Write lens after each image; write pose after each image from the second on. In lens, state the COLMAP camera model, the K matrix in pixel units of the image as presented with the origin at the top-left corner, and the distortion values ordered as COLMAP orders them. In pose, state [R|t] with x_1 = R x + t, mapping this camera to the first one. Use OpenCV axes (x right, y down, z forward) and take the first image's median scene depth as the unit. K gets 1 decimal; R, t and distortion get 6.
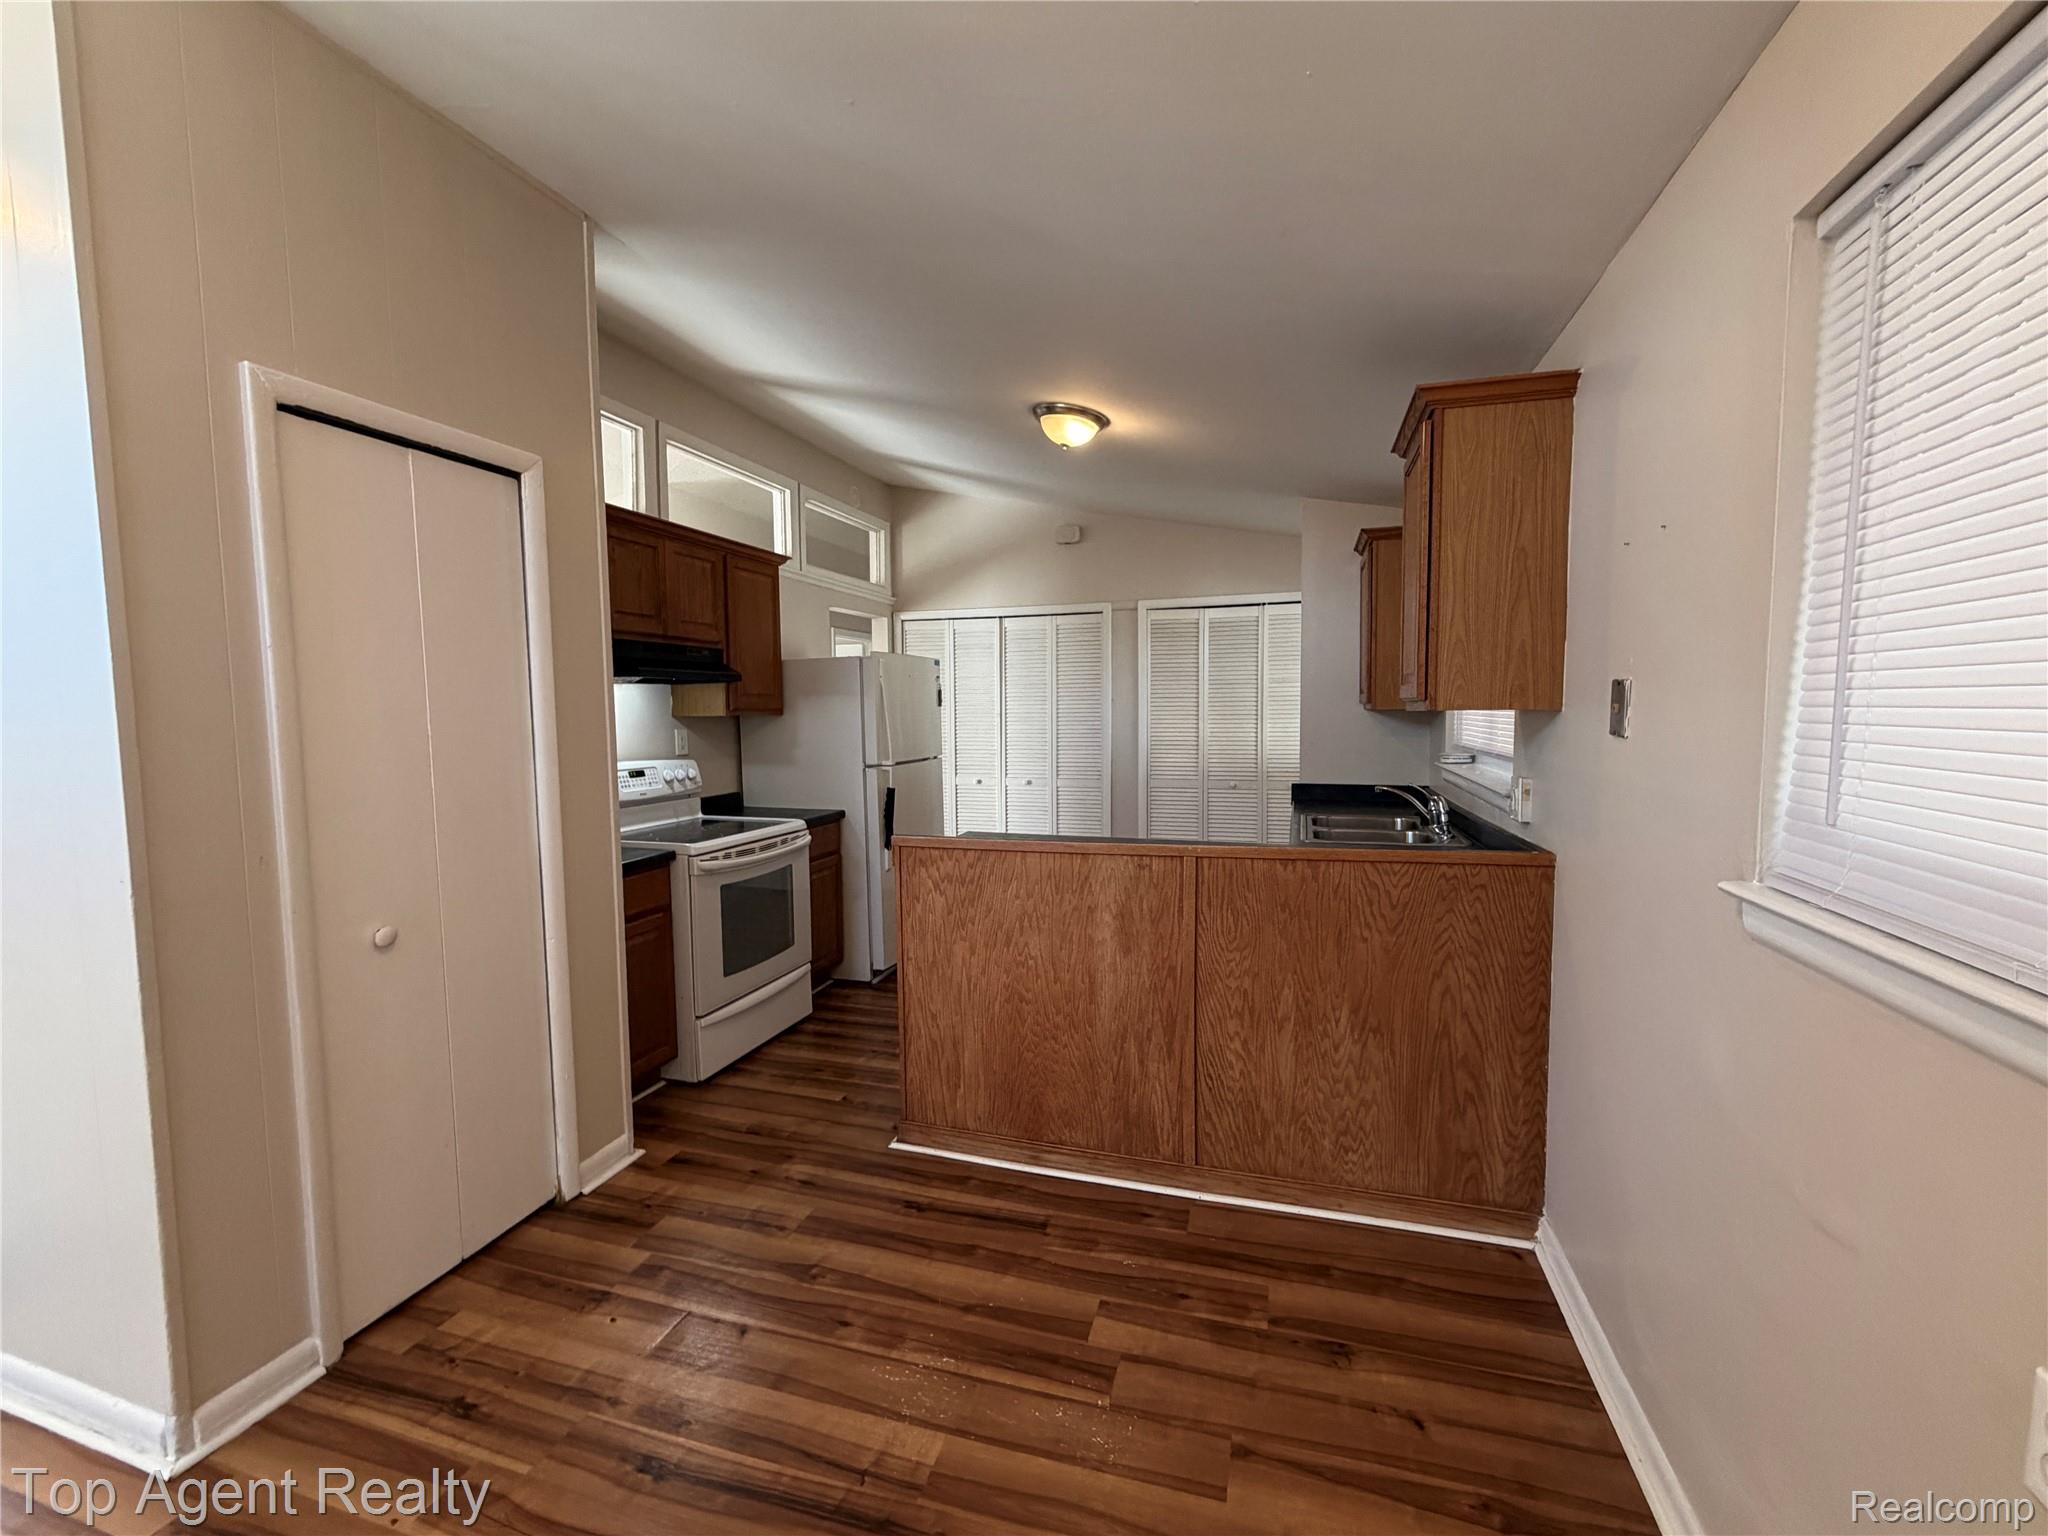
lens RADIAL K [[824.7, 0, 1027.7], [0, 824.7, 769.2], [0, 0, 1]] dist [0.002052, -0.000288]
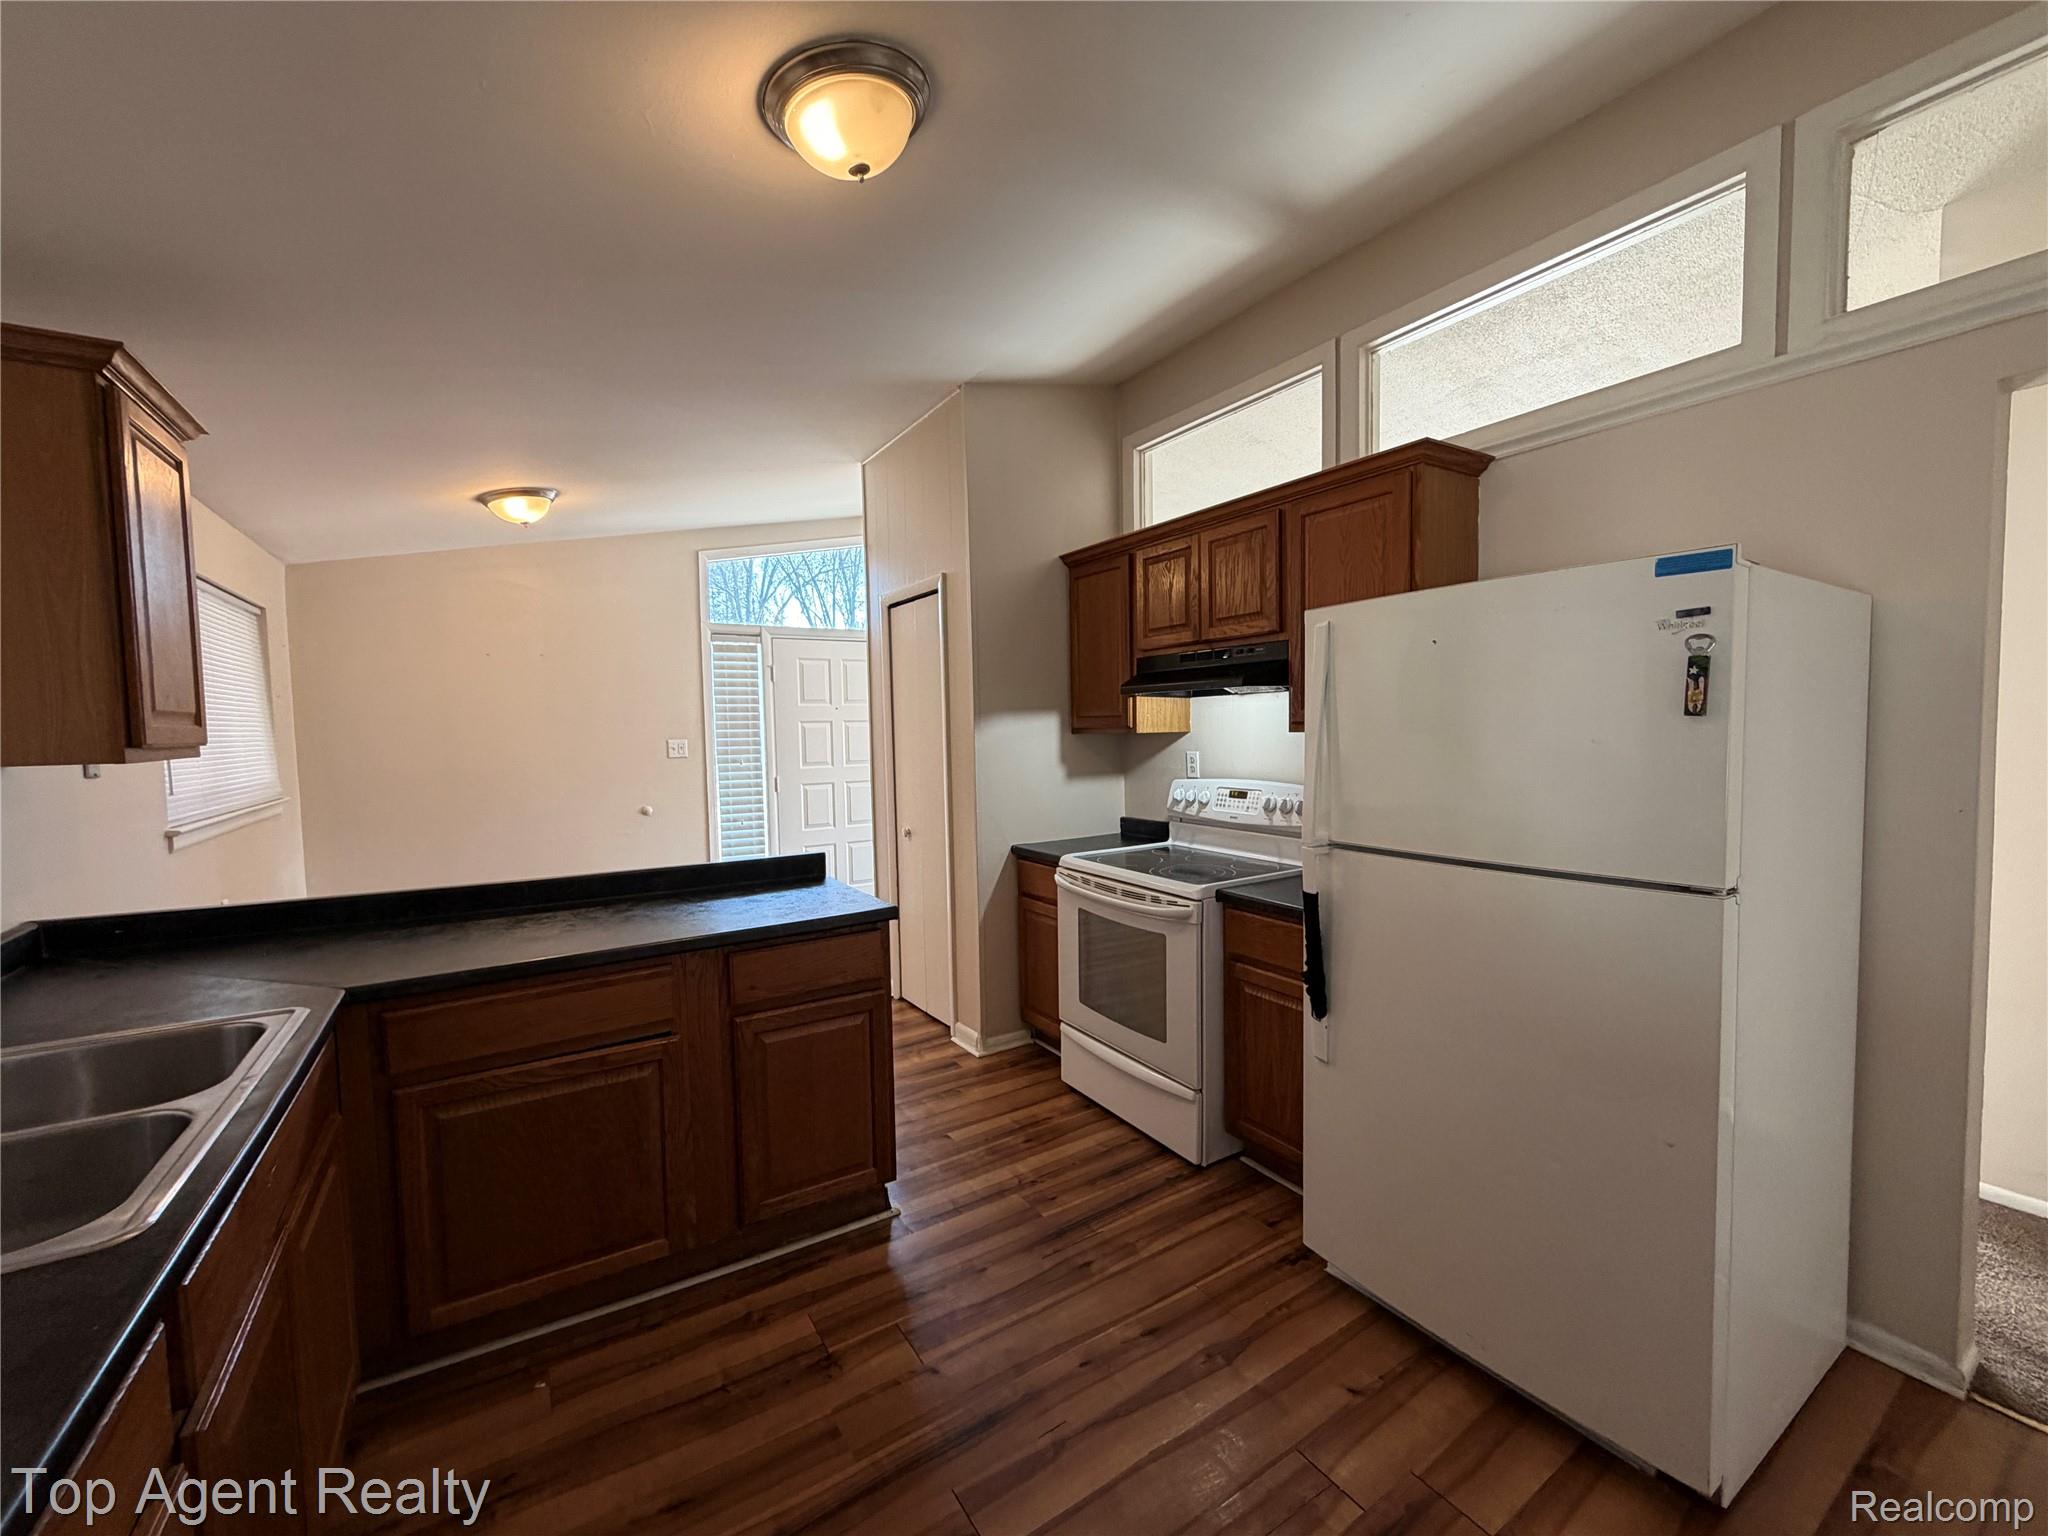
lens RADIAL K [[824.7, 0, 1026.3], [0, 824.7, 772.1], [0, 0, 1]] dist [0.002052, -0.000288]
pose [[-0.656872, 0.067923, -0.750936, 0.349977], [-0.020002, 0.994014, 0.107406, -0.109990], [0.753736, 0.085572, -0.651582, 1.402702]]
